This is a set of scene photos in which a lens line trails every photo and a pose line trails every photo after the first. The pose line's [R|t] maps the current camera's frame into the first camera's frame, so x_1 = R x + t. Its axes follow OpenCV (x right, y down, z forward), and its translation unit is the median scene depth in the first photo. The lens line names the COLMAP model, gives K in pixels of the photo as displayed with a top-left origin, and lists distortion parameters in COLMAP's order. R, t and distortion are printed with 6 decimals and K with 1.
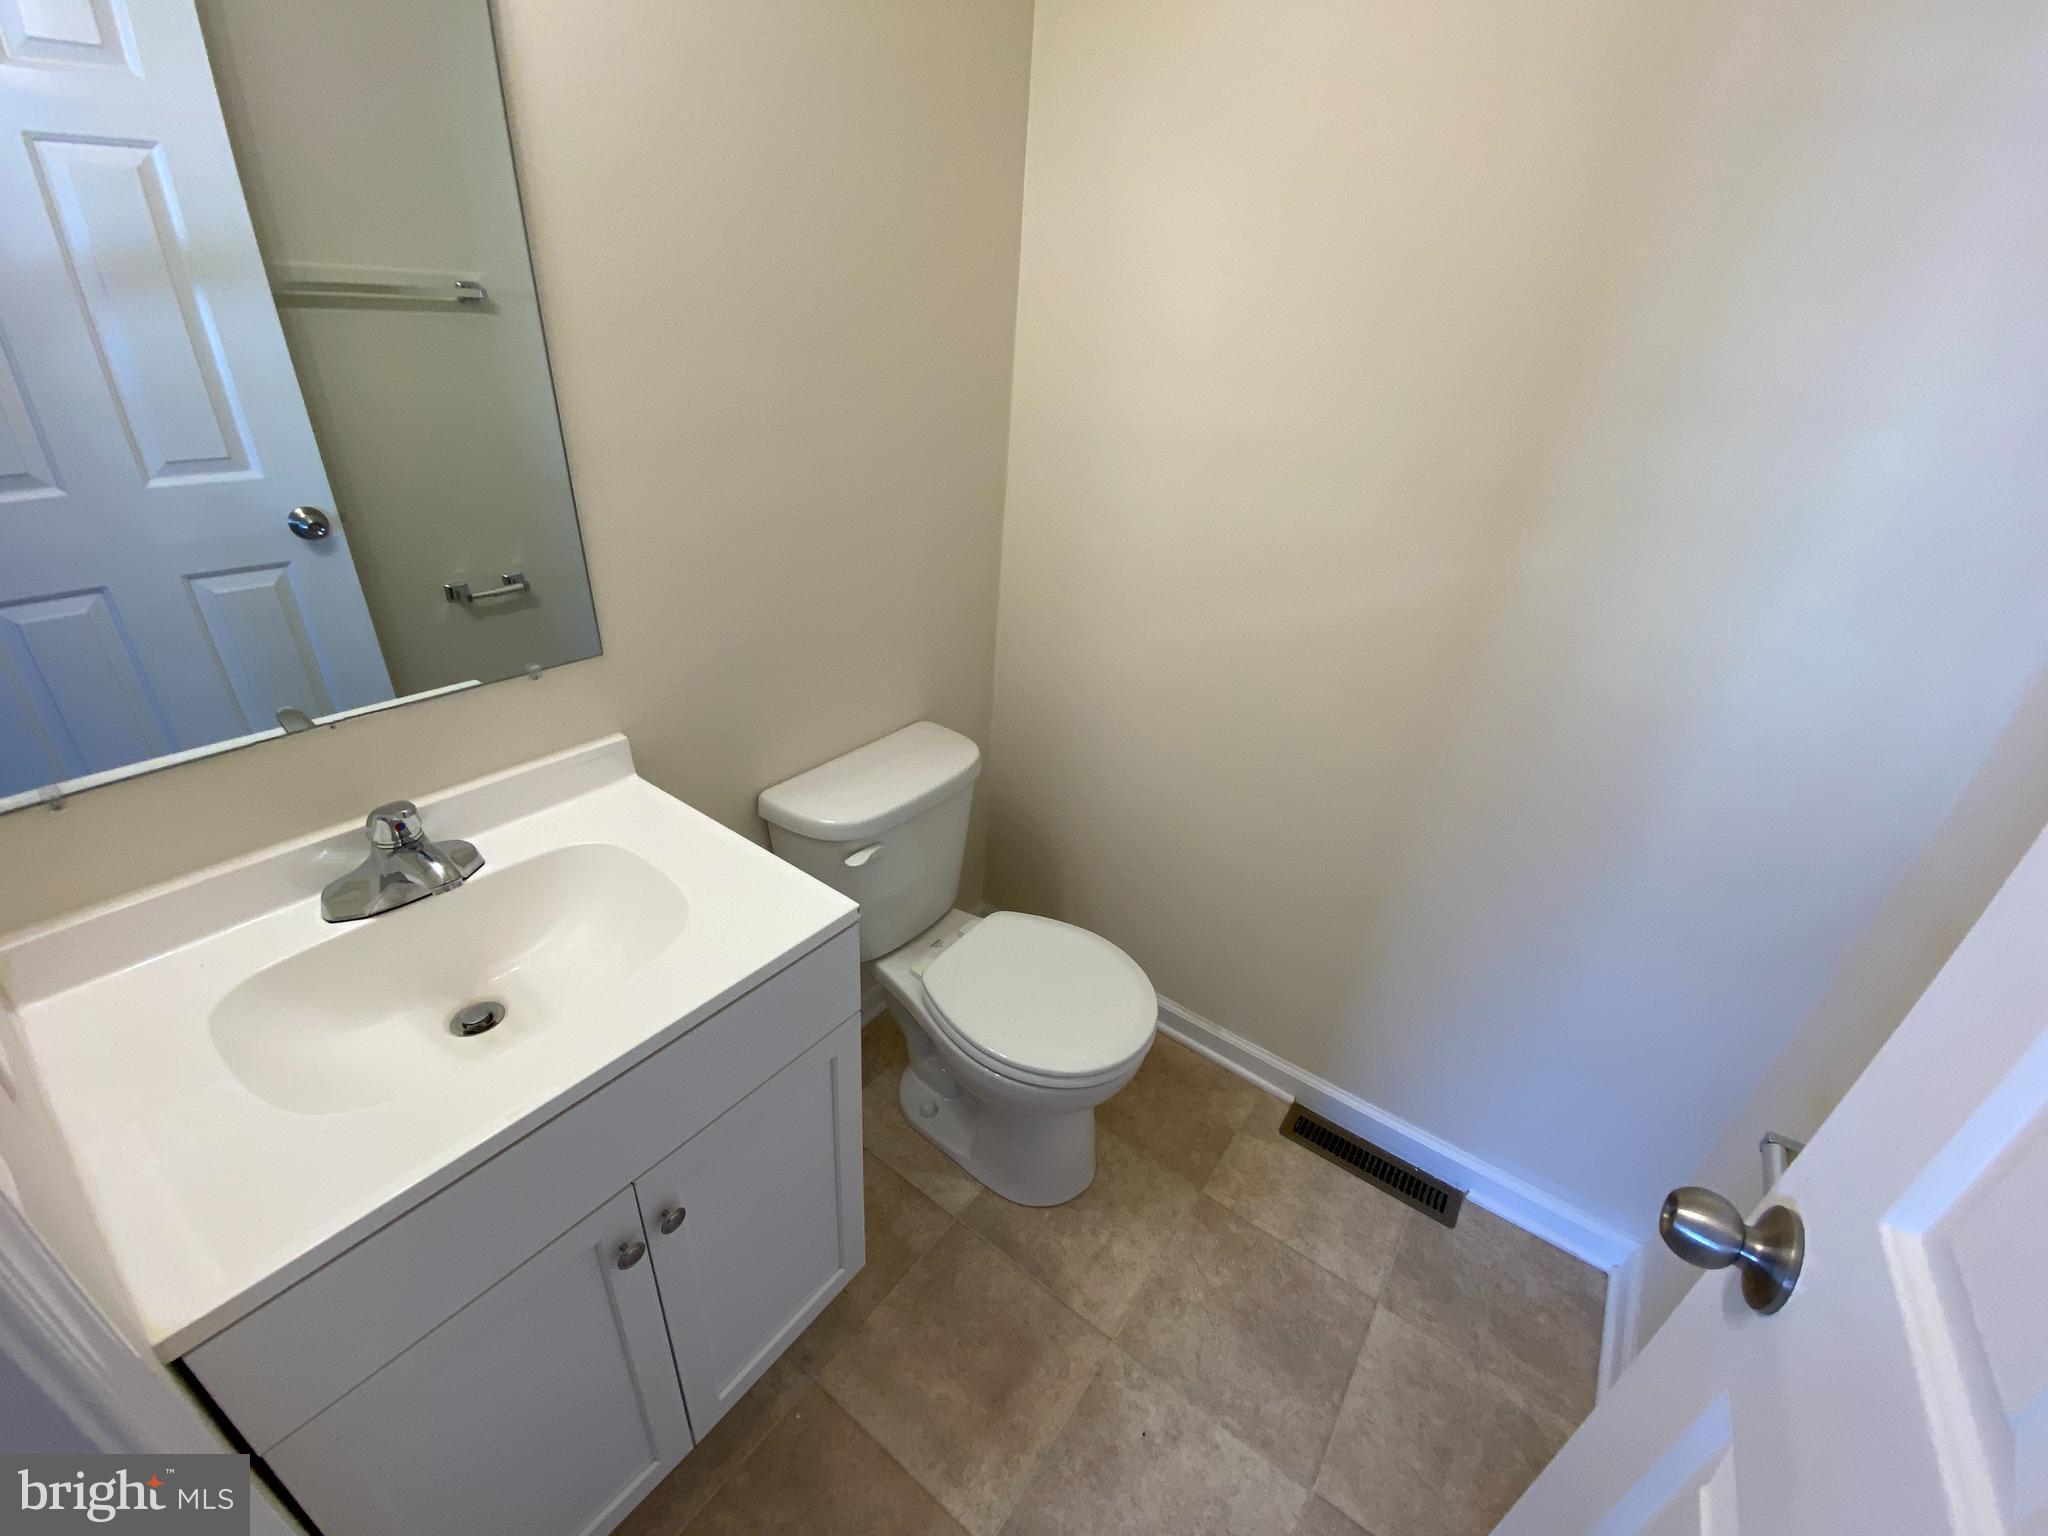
lens RADIAL K [[828.7, 0, 1024.0], [0, 828.7, 768.0], [0, 0, 1]] dist [-0.000882, -0.000202]
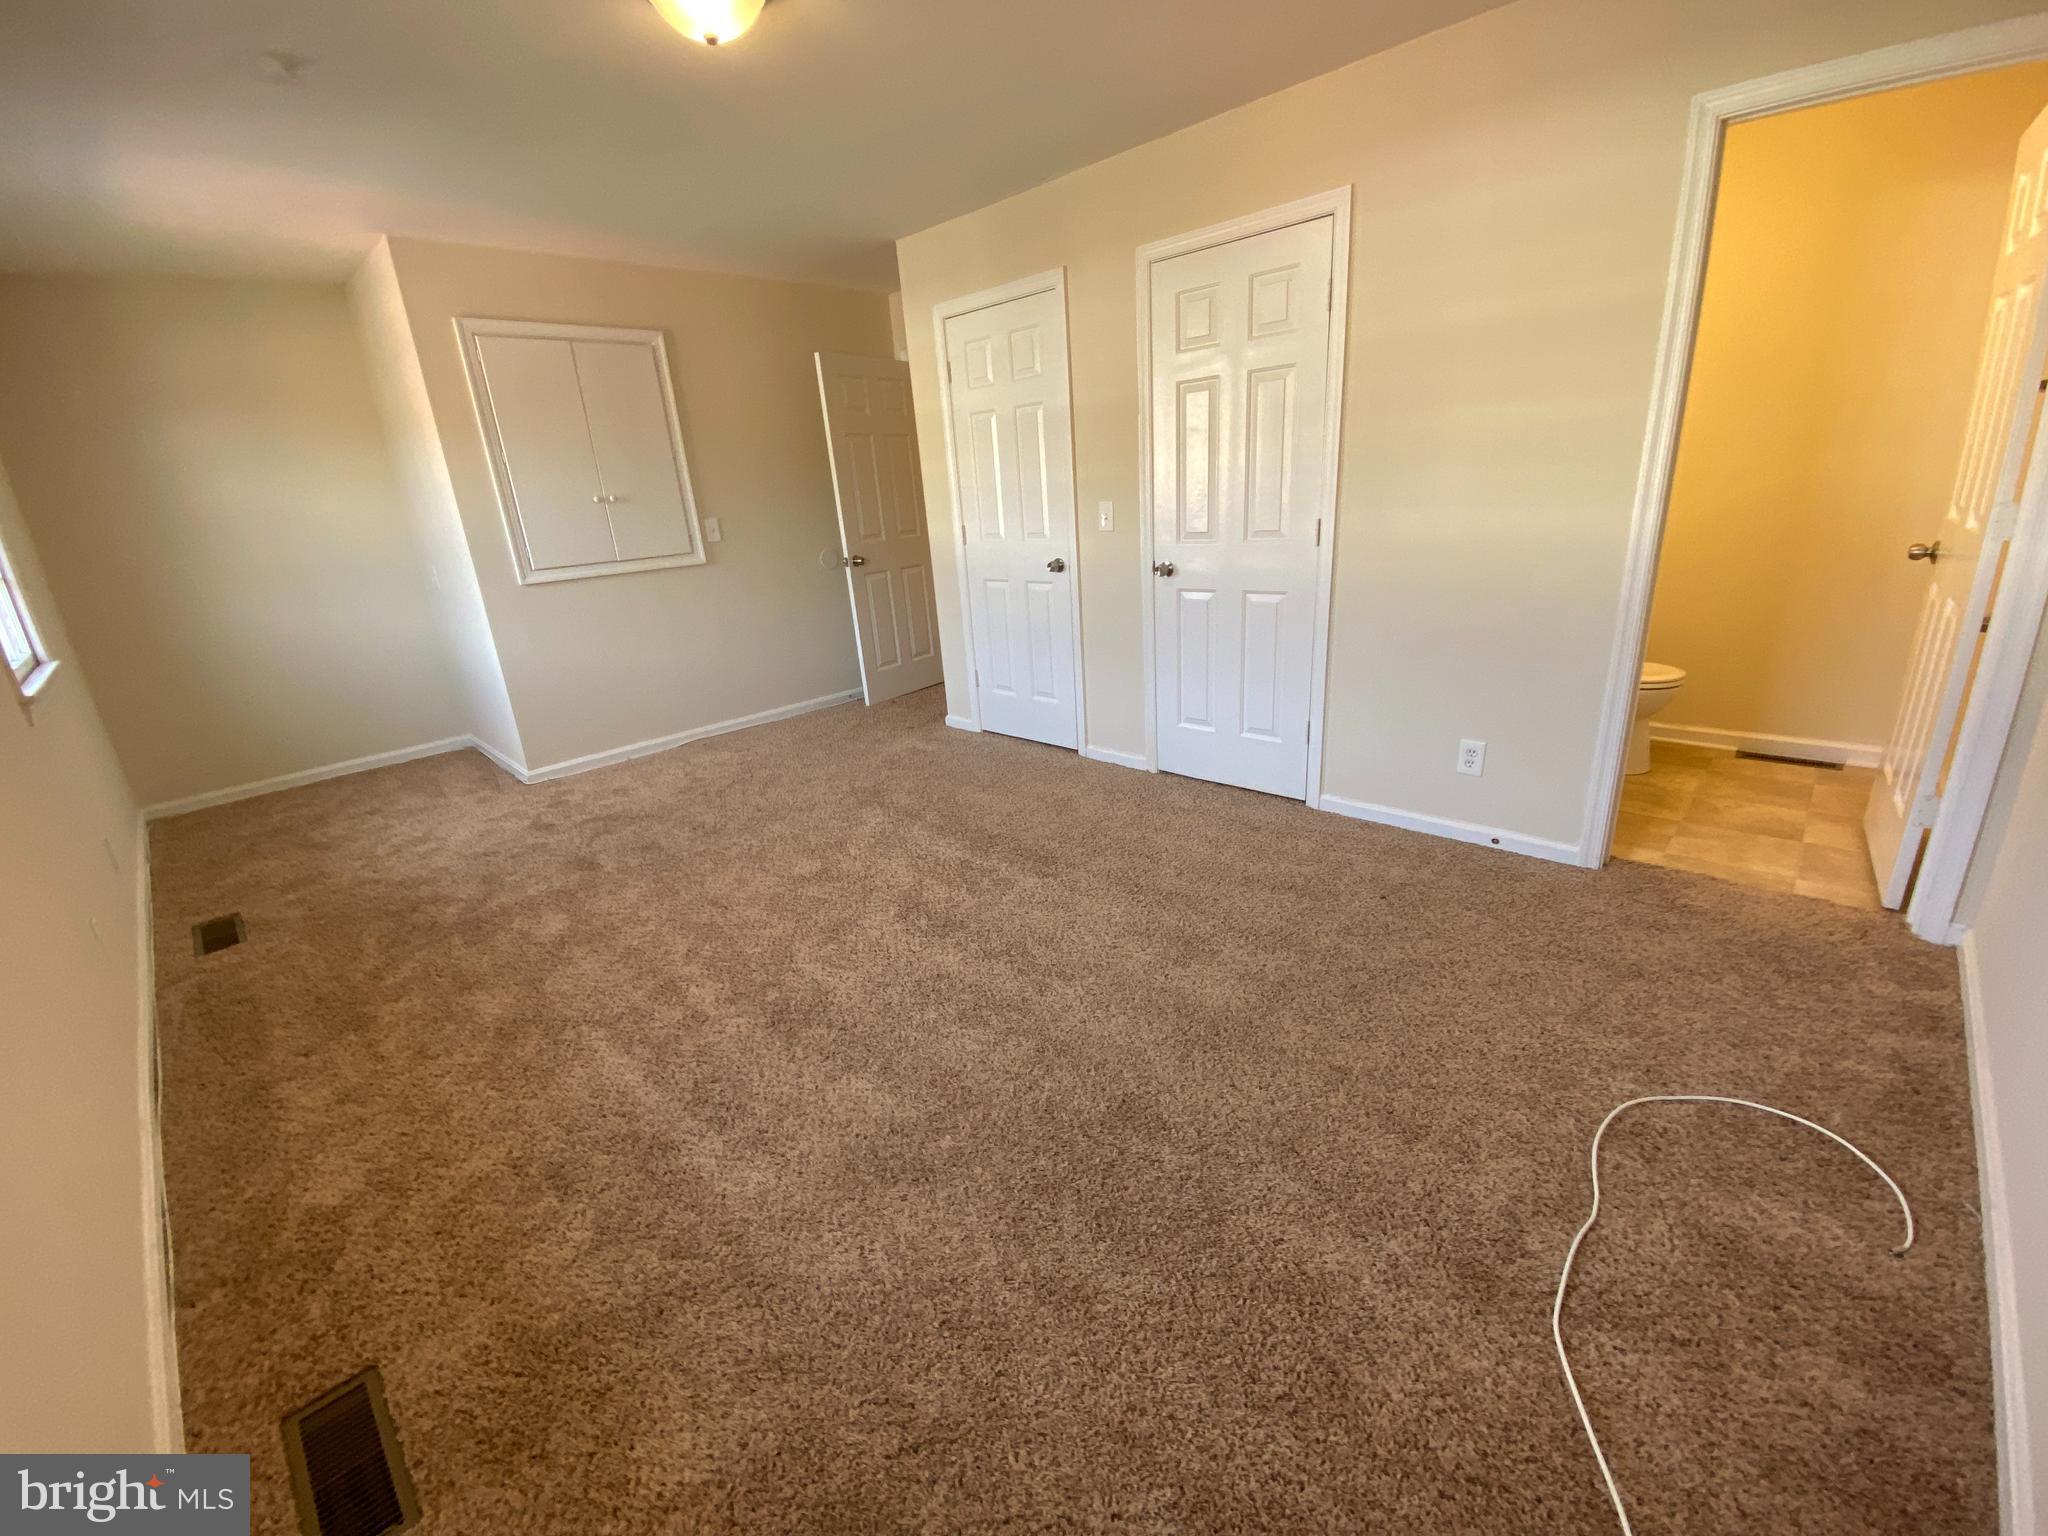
lens RADIAL K [[828.7, 0, 1024.0], [0, 828.7, 768.0], [0, 0, 1]] dist [-0.000882, -0.000202]
pose [[0.981402, -0.076346, -0.176131, -1.216670], [0.050359, 0.987770, -0.147562, 0.755199], [0.185243, 0.135948, 0.973244, -1.533545]]
